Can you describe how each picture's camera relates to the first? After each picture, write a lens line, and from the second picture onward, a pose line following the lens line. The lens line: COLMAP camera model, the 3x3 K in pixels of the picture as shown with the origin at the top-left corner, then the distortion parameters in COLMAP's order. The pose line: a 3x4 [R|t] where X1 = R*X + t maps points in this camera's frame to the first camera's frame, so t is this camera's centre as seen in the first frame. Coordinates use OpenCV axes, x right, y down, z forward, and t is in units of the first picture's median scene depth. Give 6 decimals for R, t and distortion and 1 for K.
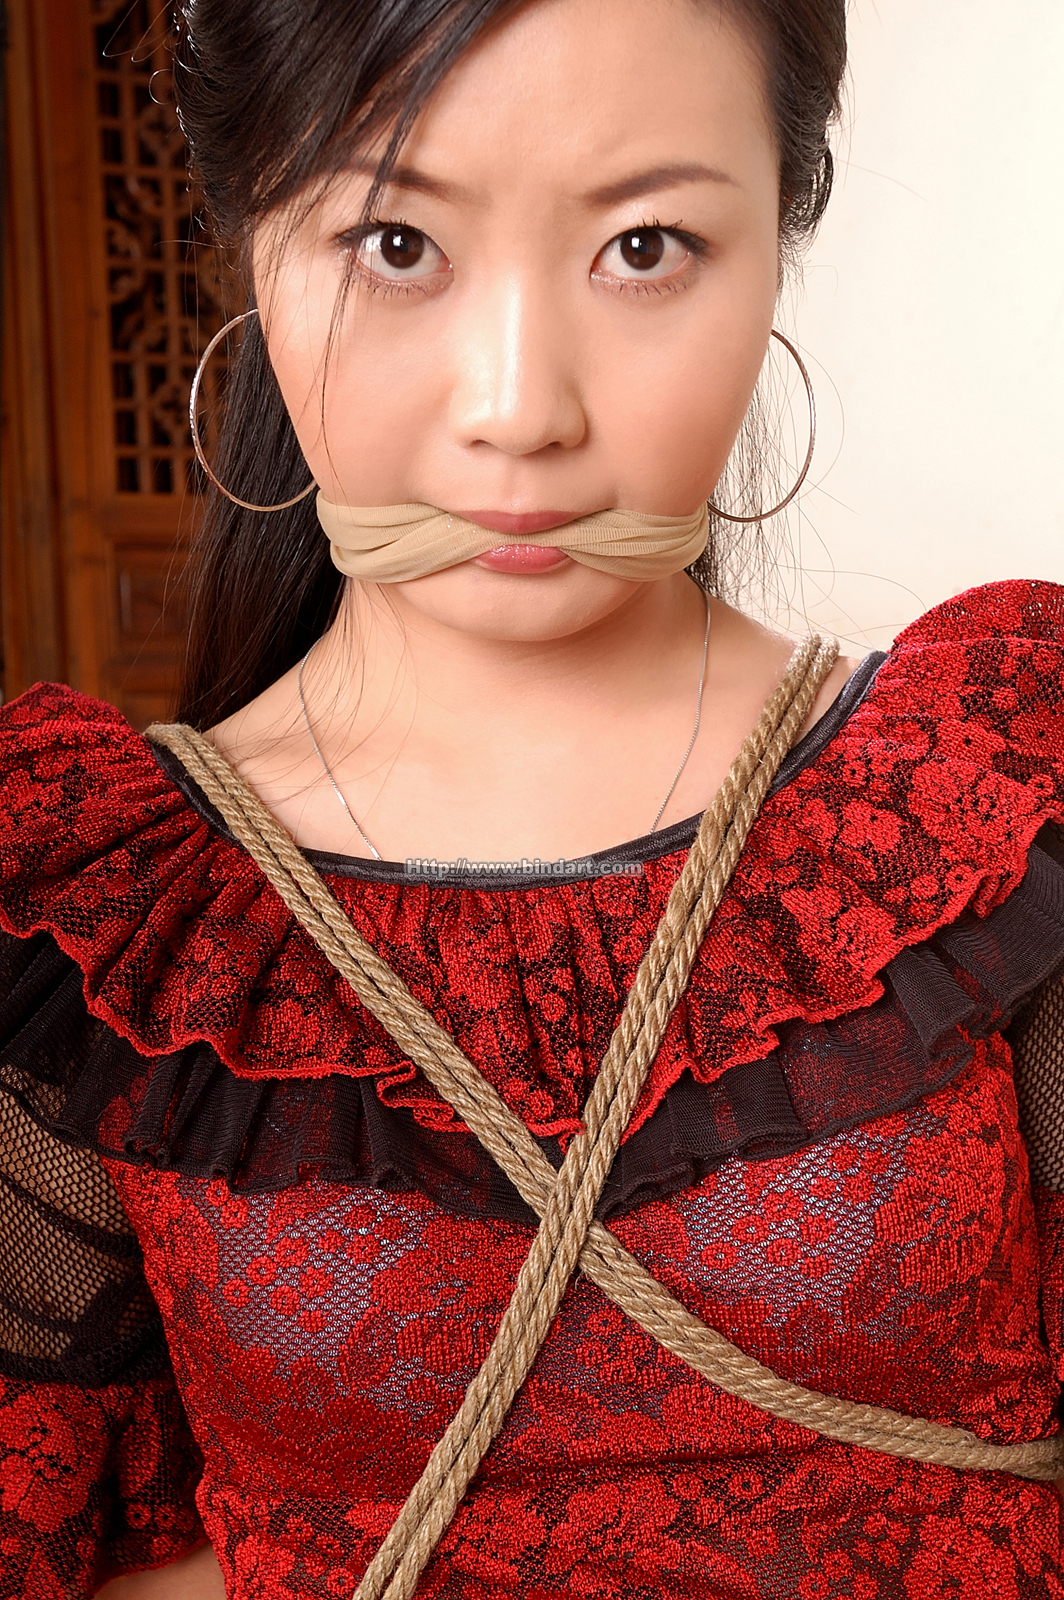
lens RADIAL K [[2463.6, 0, 535.2], [0, 2463.6, 701.3], [0, 0, 1]] dist [0.033156, -0.046286]
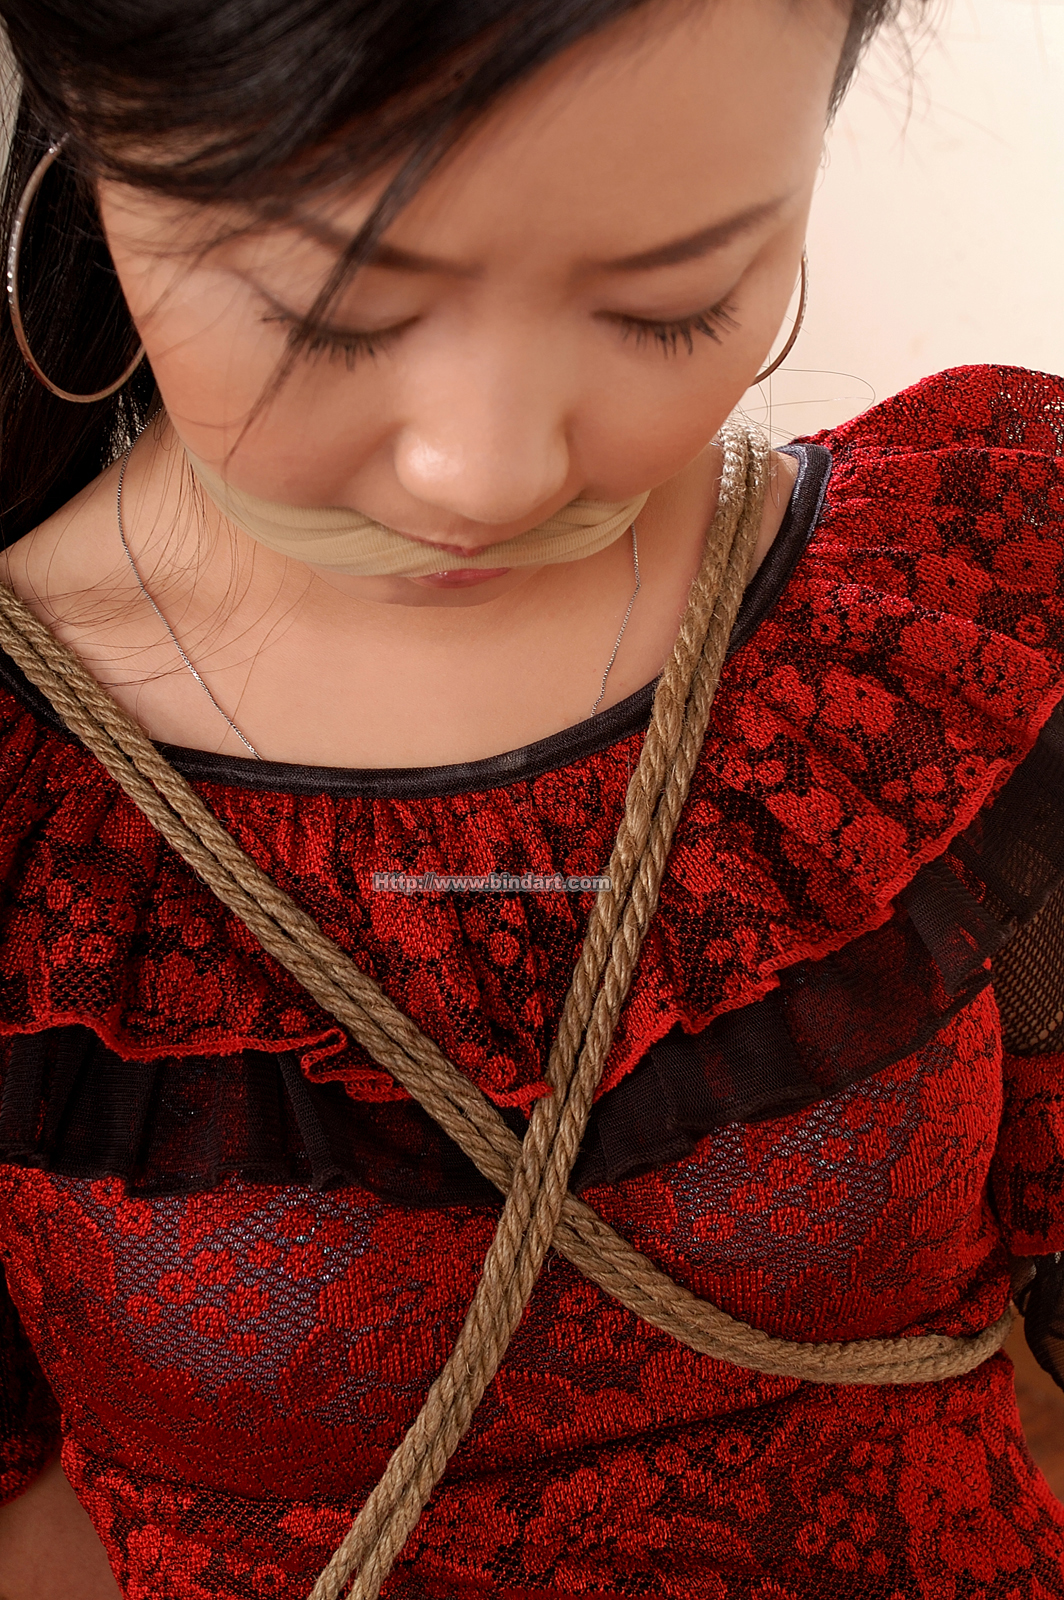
lens RADIAL K [[2463.6, 0, 535.2], [0, 2463.6, 701.3], [0, 0, 1]] dist [0.033156, -0.046286]
pose [[0.978157, -0.060681, 0.198813, -0.142234], [0.009526, 0.968524, 0.248740, -0.163580], [-0.207649, -0.241412, 0.947946, 0.224192]]
